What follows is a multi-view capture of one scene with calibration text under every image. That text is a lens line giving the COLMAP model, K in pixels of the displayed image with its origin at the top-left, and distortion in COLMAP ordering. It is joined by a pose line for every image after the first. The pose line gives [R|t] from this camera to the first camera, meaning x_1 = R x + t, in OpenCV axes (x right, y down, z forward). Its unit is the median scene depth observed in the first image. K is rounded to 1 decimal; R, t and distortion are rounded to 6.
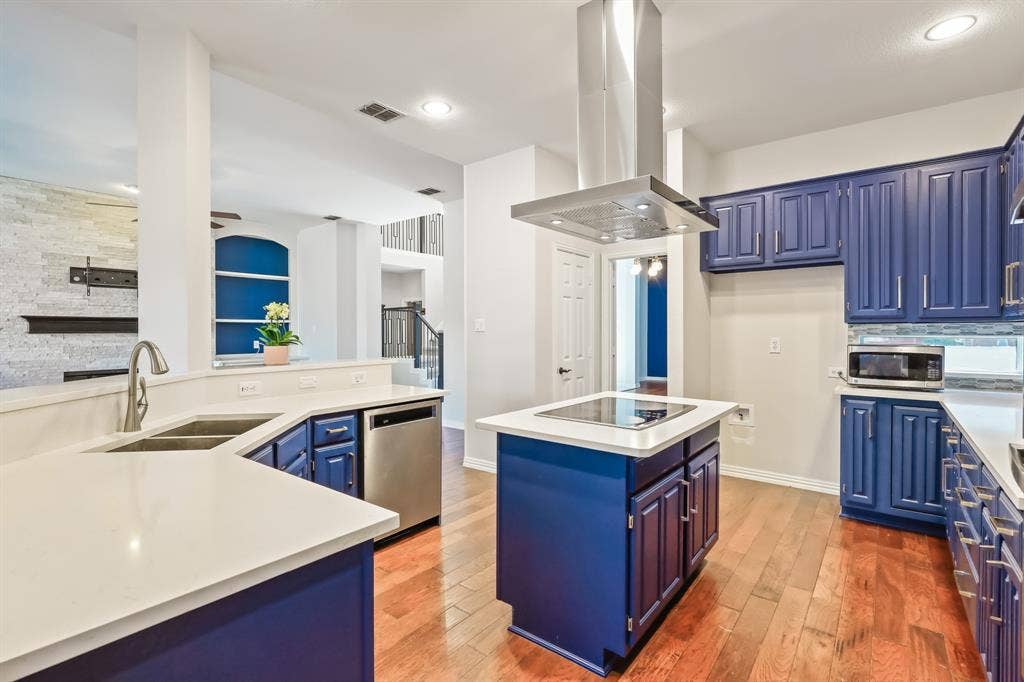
lens RADIAL K [[473.8, 0, 512.0], [0, 473.8, 341.0], [0, 0, 1]] dist [-0.000492, -0.000023]
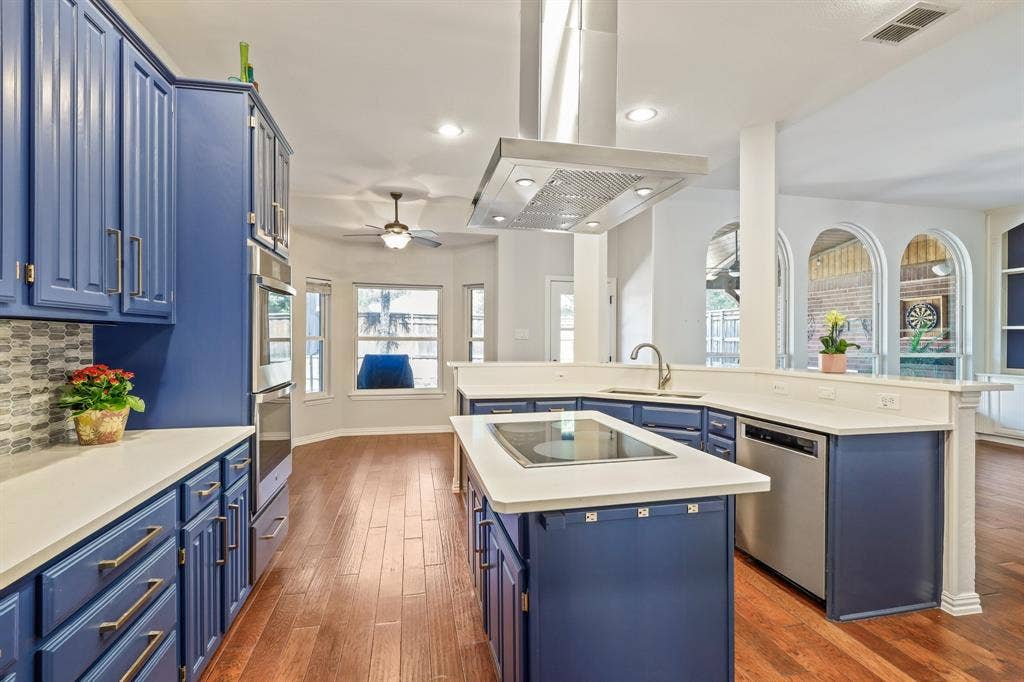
lens RADIAL K [[473.8, 0, 512.0], [0, 473.8, 341.0], [0, 0, 1]] dist [-0.000492, -0.000023]
pose [[-0.632926, 0.000490, -0.774212, 0.800279], [-0.018969, 0.999690, 0.016140, -0.025650], [0.773980, 0.024901, -0.632720, 1.241805]]
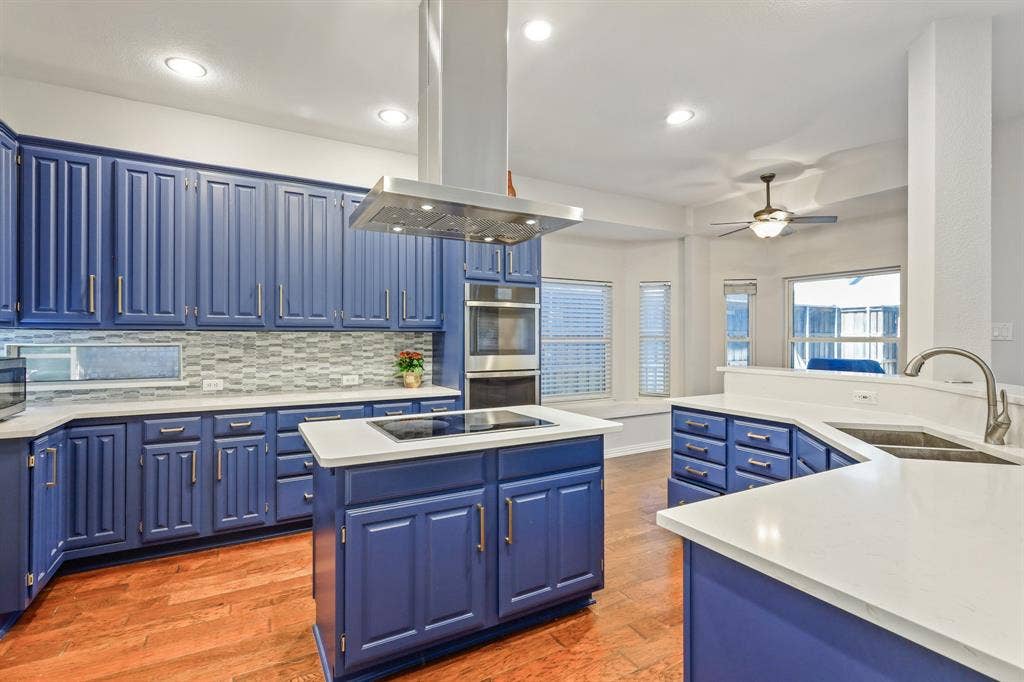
lens RADIAL K [[473.8, 0, 512.0], [0, 473.8, 341.0], [0, 0, 1]] dist [-0.000492, -0.000023]
pose [[-0.925359, -0.002953, 0.379081, -0.187257], [0.005683, 0.999749, 0.021660, -0.030767], [-0.379050, 0.022198, -0.925110, 1.584964]]
